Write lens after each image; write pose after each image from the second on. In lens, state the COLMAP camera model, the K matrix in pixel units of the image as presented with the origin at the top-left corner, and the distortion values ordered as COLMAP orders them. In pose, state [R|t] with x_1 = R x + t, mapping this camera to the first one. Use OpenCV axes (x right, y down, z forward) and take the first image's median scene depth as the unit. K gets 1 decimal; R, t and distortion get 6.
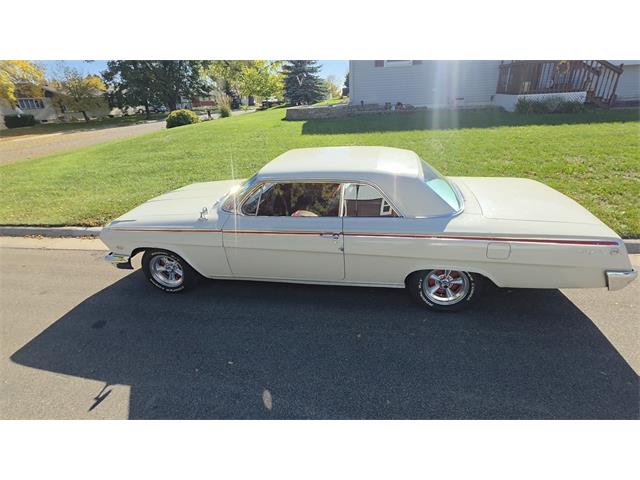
lens RADIAL K [[317.6, 0, 324.1], [0, 317.6, 244.6], [0, 0, 1]] dist [0.005476, -0.002468]
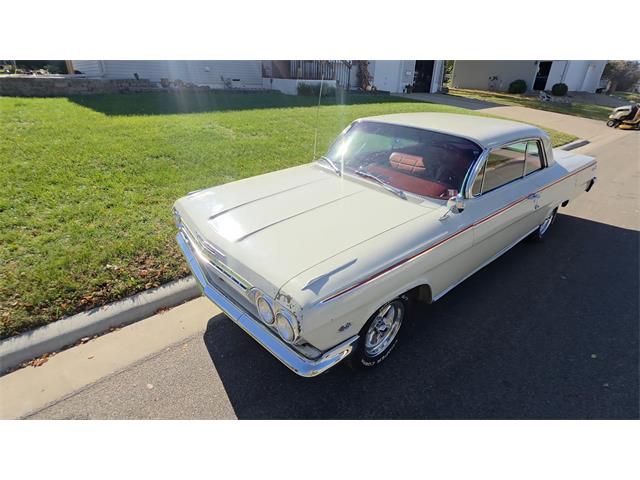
lens RADIAL K [[317.6, 0, 325.0], [0, 317.6, 240.5], [0, 0, 1]] dist [0.005476, -0.002468]
pose [[0.624129, -0.294956, 0.723508, -1.007968], [0.279498, 0.949014, 0.145782, -0.200268], [-0.729619, 0.111232, 0.674747, 0.720990]]
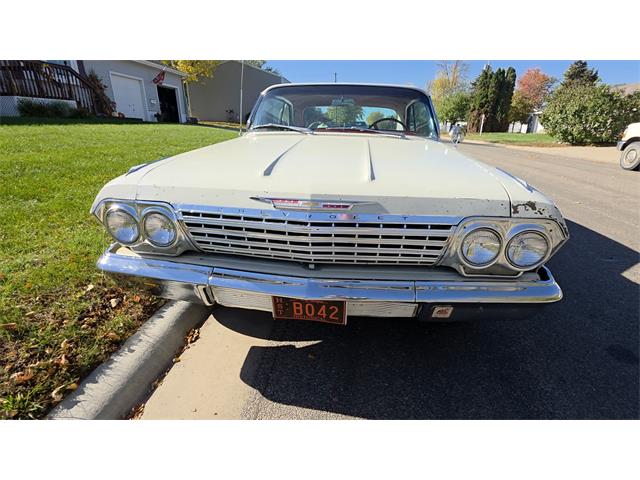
lens RADIAL K [[317.6, 0, 322.4], [0, 317.6, 239.0], [0, 0, 1]] dist [0.005476, -0.002468]
pose [[-0.081039, -0.291500, 0.953132, -1.054017], [0.415820, 0.859194, 0.298126, -0.233496], [-0.905829, 0.420491, 0.051583, 1.279216]]
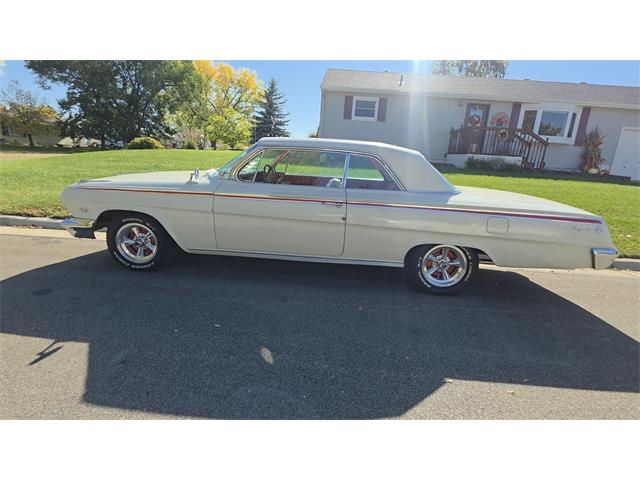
lens RADIAL K [[317.6, 0, 323.2], [0, 317.6, 243.9], [0, 0, 1]] dist [0.005476, -0.002468]
pose [[0.986976, 0.076285, 0.141627, -0.120369], [-0.050831, 0.983195, -0.175341, 0.229727], [-0.152623, 0.165858, 0.974267, 0.073650]]
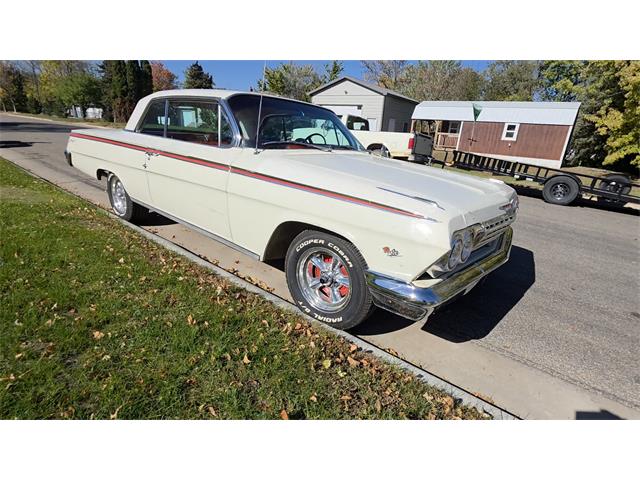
lens RADIAL K [[317.6, 0, 325.3], [0, 317.6, 241.0], [0, 0, 1]] dist [0.005476, -0.002468]
pose [[-0.887051, -0.168730, 0.429734, -0.679417], [0.164473, 0.754252, 0.635651, -0.558171], [-0.431381, 0.634535, -0.641308, 1.865917]]
